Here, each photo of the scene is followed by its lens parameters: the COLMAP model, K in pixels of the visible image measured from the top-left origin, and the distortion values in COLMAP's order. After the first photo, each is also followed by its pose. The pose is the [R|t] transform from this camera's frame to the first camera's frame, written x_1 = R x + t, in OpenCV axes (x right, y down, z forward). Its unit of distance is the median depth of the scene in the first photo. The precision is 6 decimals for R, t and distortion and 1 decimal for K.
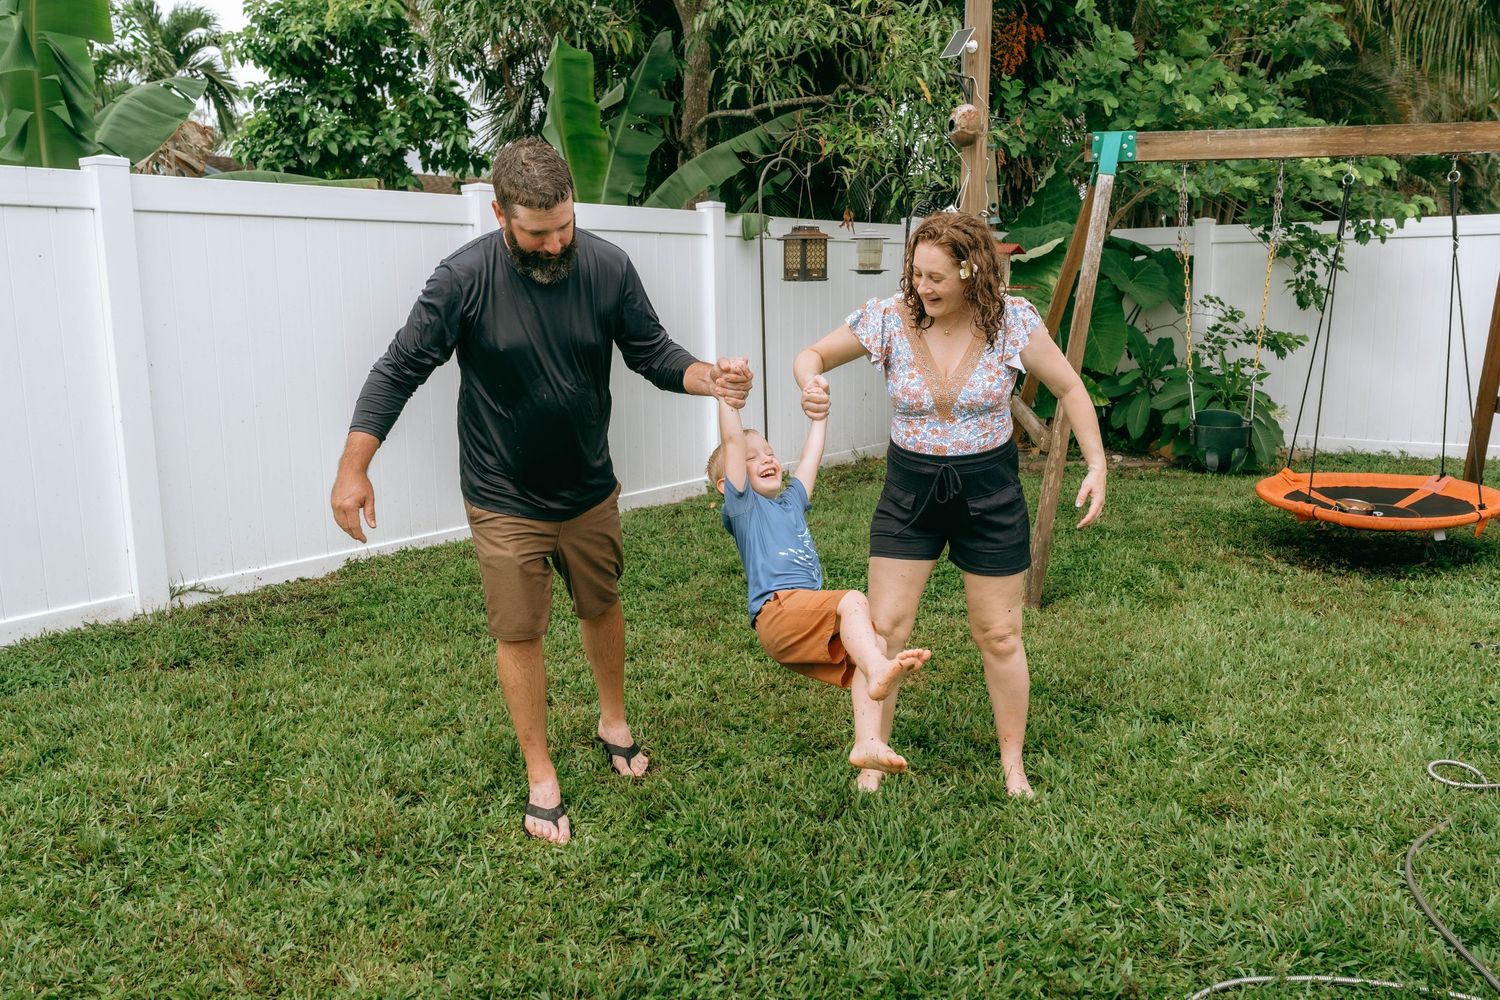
lens RADIAL K [[1210.1, 0, 750.0], [0, 1210.1, 500.0], [0, 0, 1]] dist [0.000235, -0.004930]
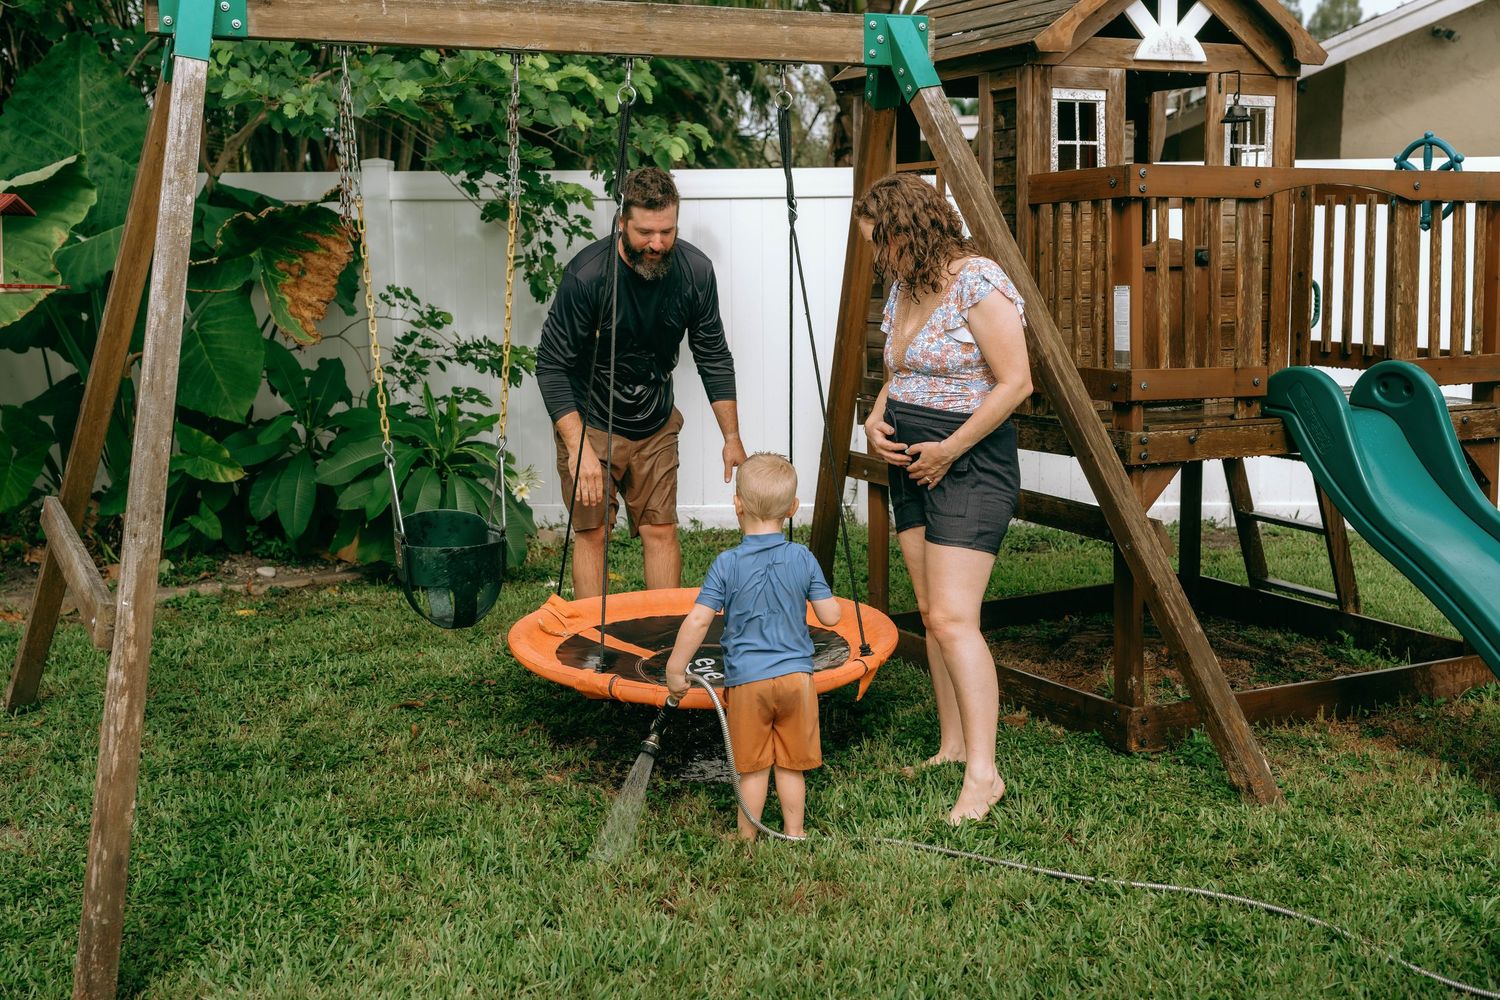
lens RADIAL K [[1791.0, 0, 742.1], [0, 1791.0, 478.6], [0, 0, 1]] dist [0.006577, -0.008176]
pose [[0.848490, -0.064715, 0.525240, 0.054140], [0.092328, 0.995376, -0.026509, -0.035298], [-0.521096, 0.070987, 0.850541, 0.164762]]
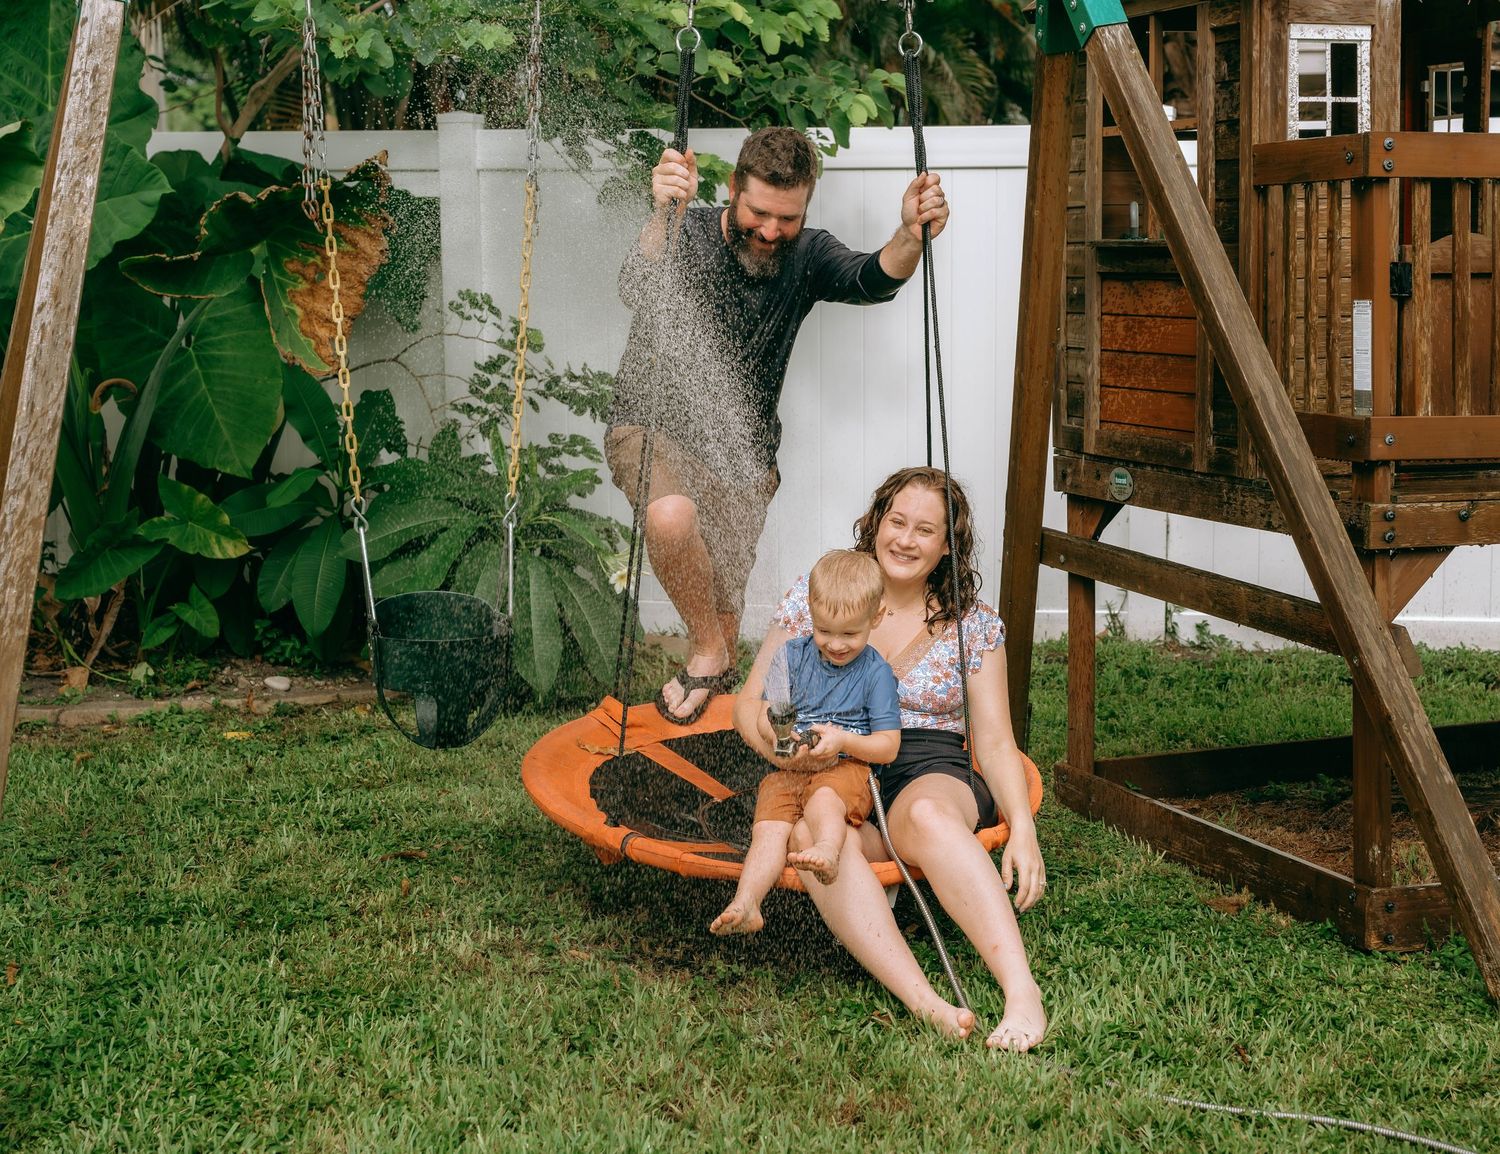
lens RADIAL K [[2728.1, 0, 750.0], [0, 2728.1, 577.0], [0, 0, 1]] dist [0.022980, -0.092436]
pose [[0.911926, -0.044885, 0.407894, 0.071829], [0.066851, 0.996971, -0.039752, -0.023199], [-0.404874, 0.063519, 0.912164, 0.083177]]
